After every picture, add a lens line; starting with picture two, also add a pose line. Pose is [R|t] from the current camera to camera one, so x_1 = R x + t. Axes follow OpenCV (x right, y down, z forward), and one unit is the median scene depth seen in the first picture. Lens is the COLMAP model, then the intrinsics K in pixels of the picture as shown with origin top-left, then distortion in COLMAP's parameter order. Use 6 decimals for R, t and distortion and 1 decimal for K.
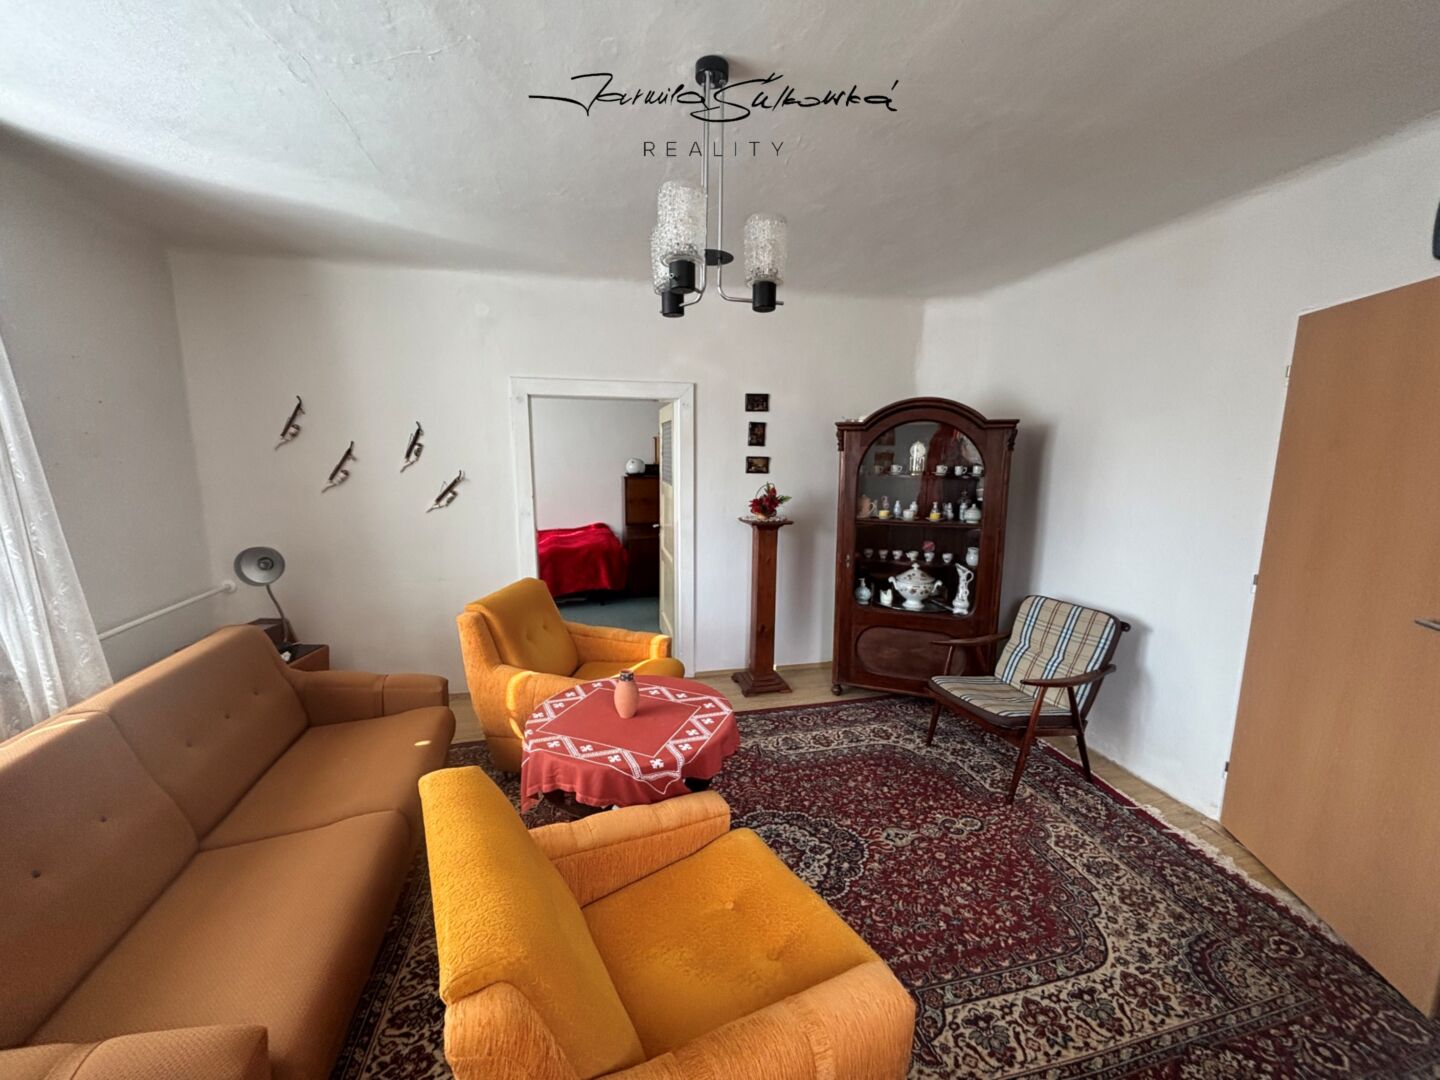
lens RADIAL K [[579.3, 0, 717.9], [0, 579.3, 537.5], [0, 0, 1]] dist [-0.003004, 0.000307]
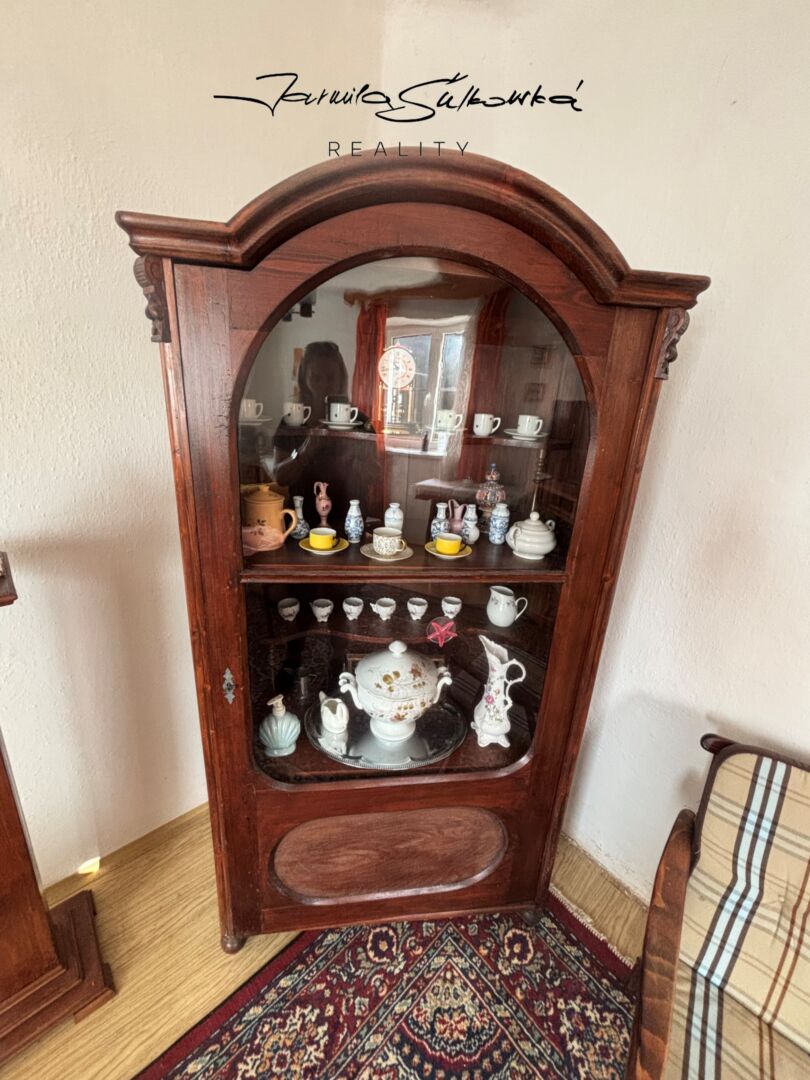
lens RADIAL K [[434.4, 0, 406.6], [0, 434.4, 542.4], [0, 0, 1]] dist [-0.003004, 0.000307]
pose [[0.883176, -0.087271, 0.460852, 0.212527], [0.017096, 0.987874, 0.154311, -0.084976], [-0.468731, -0.128405, 0.873959, 0.753434]]
